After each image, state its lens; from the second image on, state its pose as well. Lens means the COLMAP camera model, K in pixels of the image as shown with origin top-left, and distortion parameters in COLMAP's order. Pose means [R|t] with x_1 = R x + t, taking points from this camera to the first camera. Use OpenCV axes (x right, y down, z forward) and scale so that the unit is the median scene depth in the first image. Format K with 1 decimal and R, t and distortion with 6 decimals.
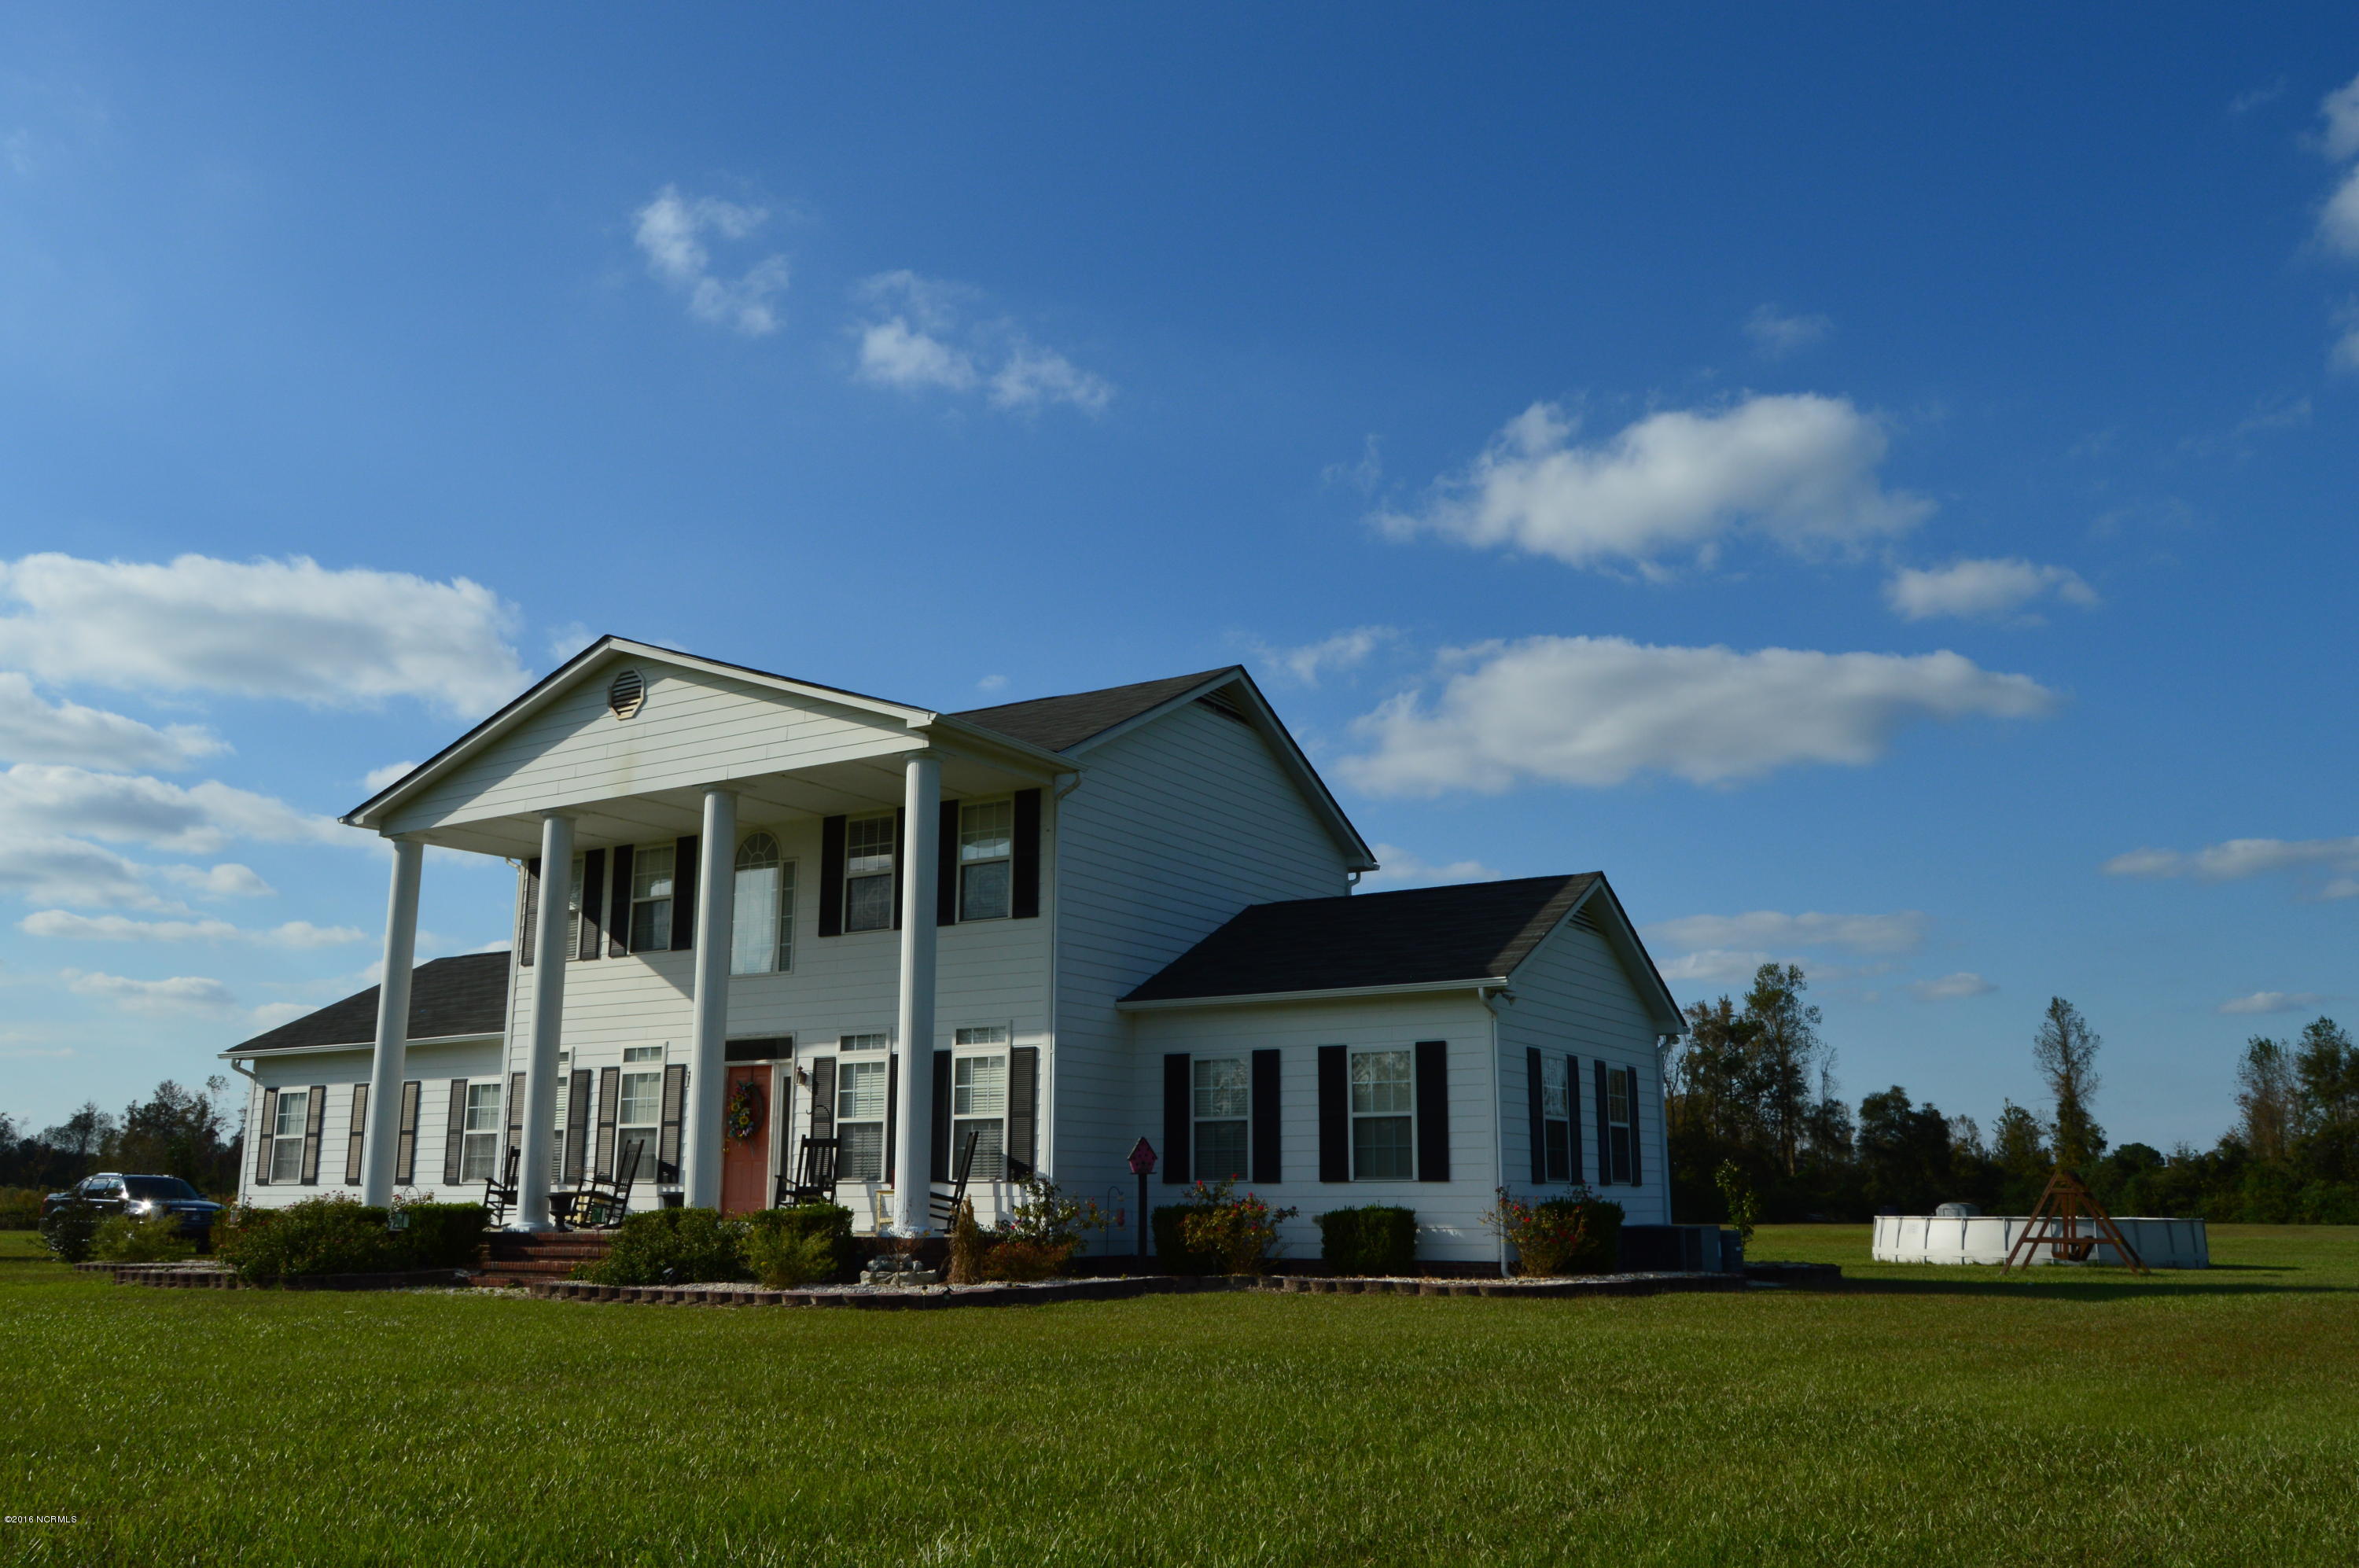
lens RADIAL K [[1828.3, 0, 1179.5], [0, 1828.3, 784.0], [0, 0, 1]] dist [-0.006152, 0.001564]
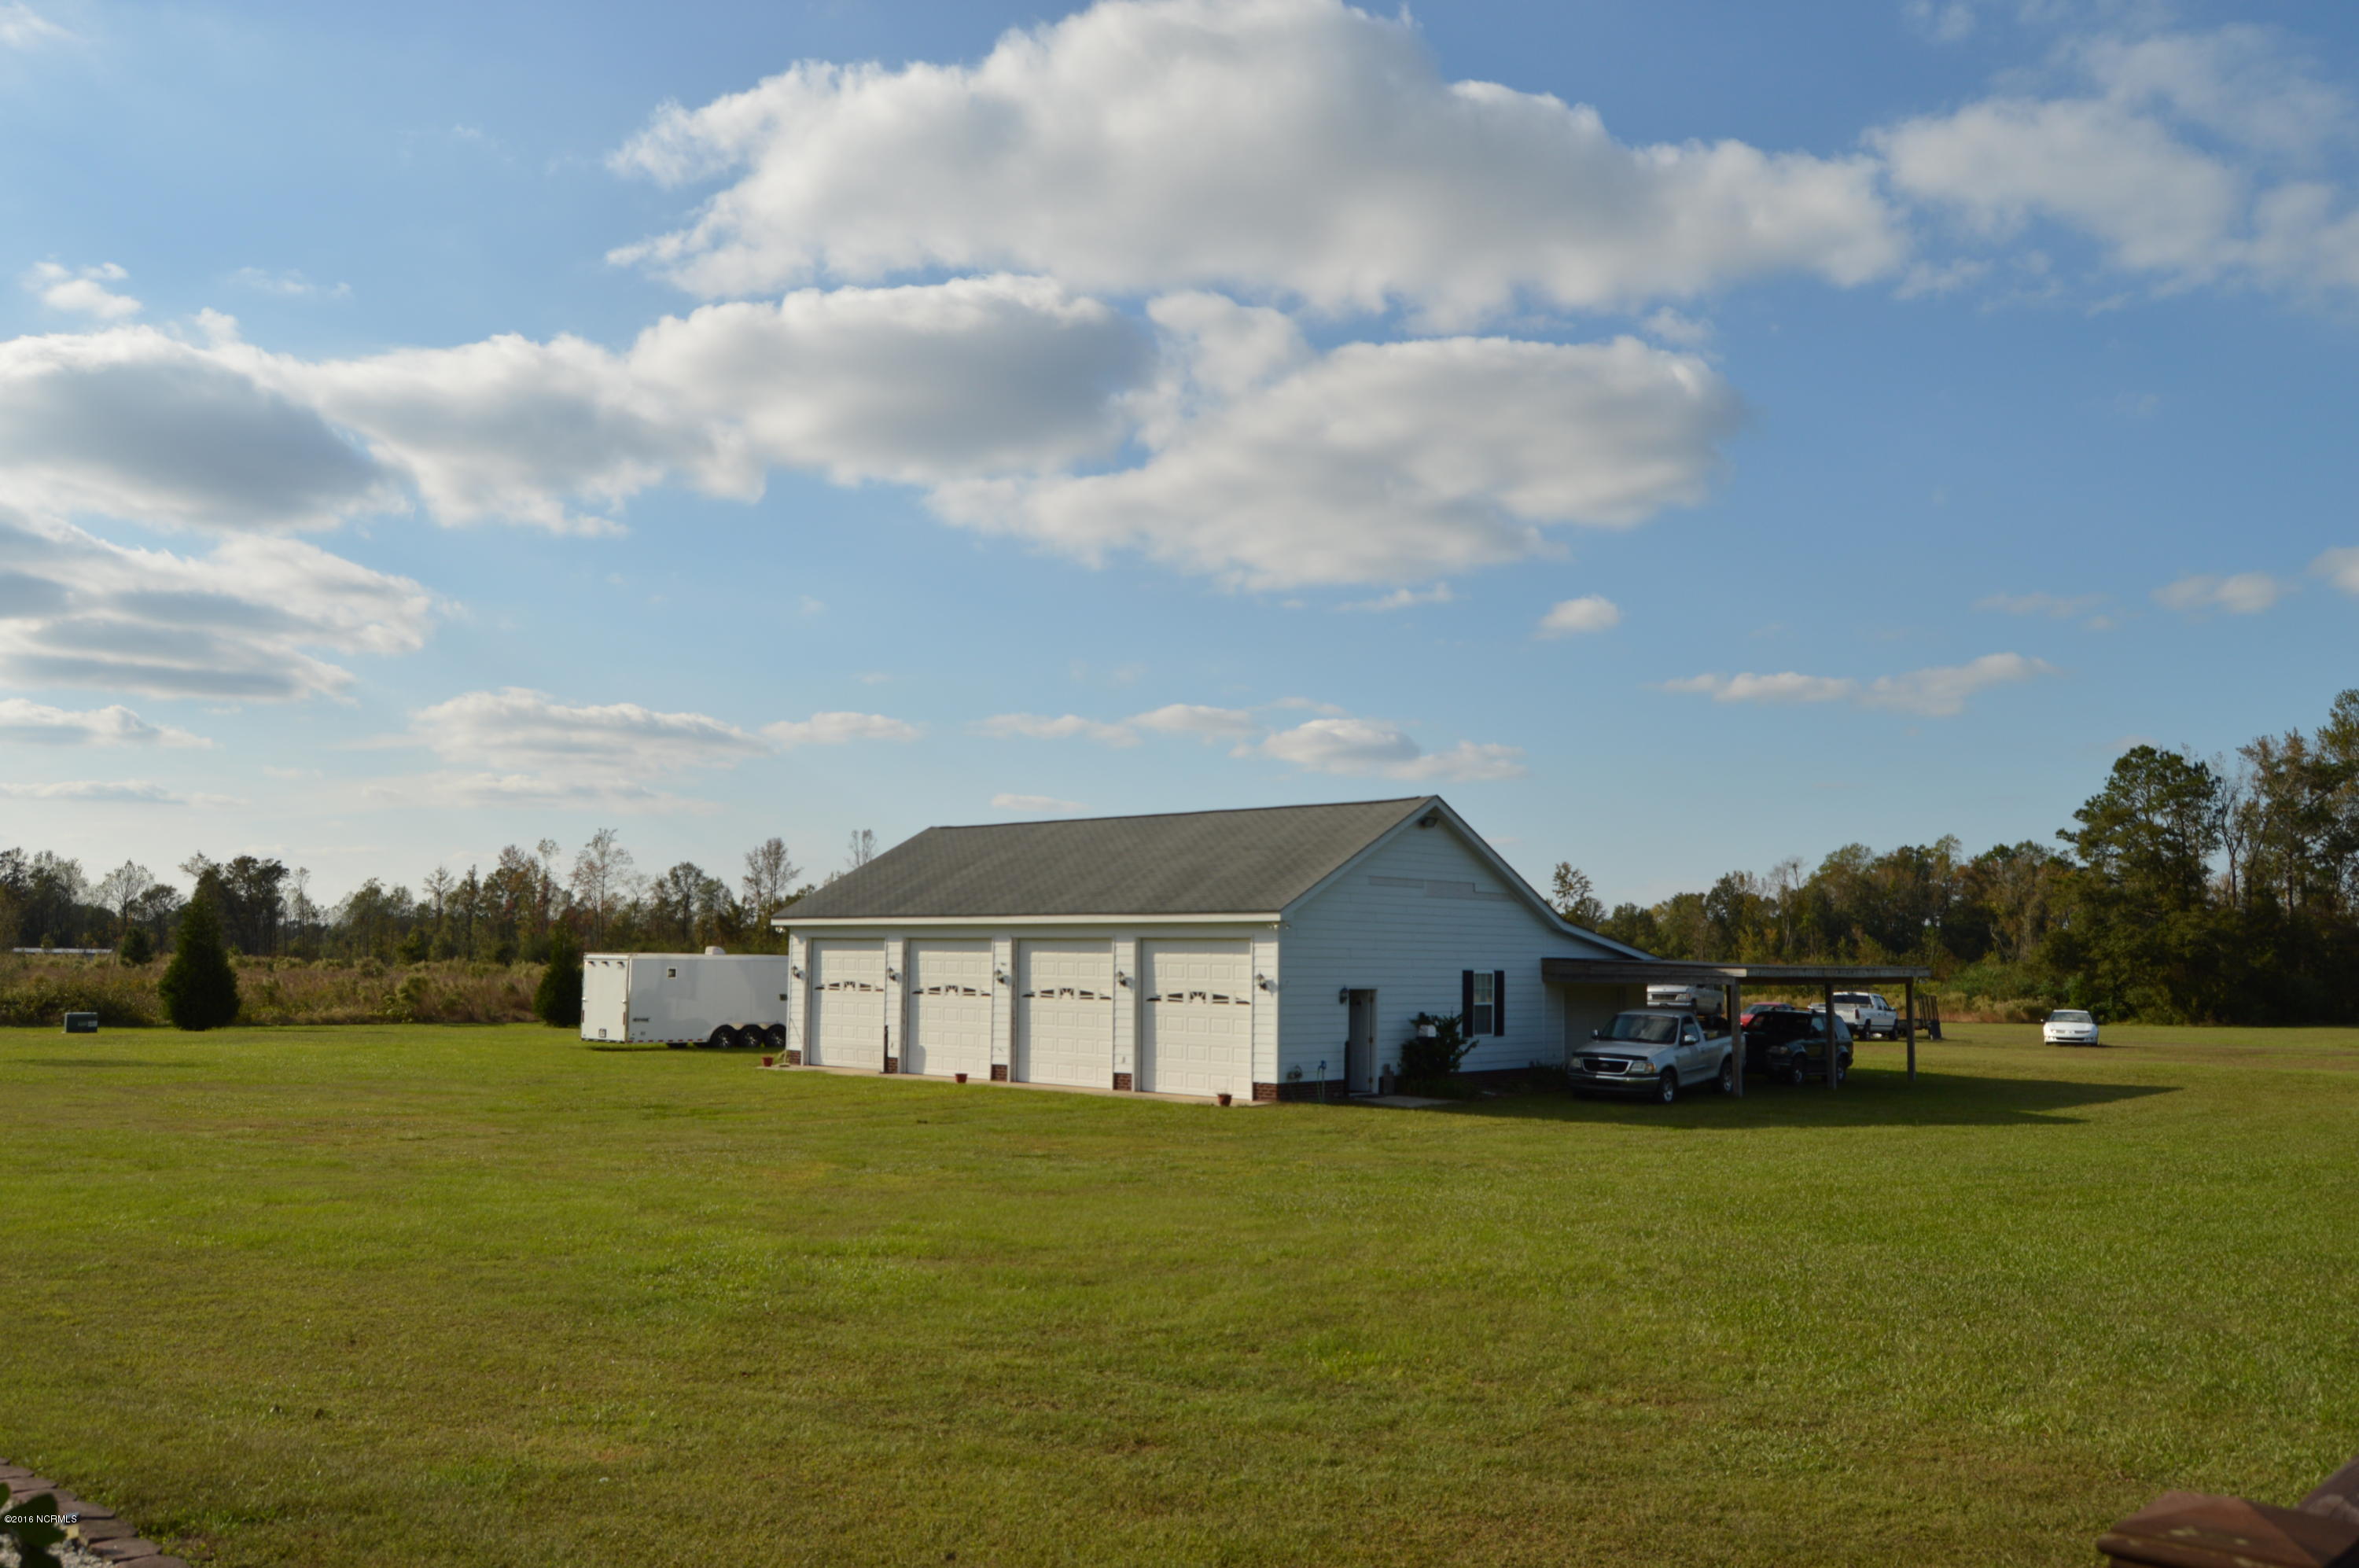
lens RADIAL K [[1828.3, 0, 1179.5], [0, 1828.3, 784.0], [0, 0, 1]] dist [-0.006152, 0.001564]
pose [[0.981791, -0.004386, -0.189912, -0.061707], [0.027724, 0.992337, 0.120410, 0.294737], [0.187929, -0.123482, 0.974389, 1.535492]]
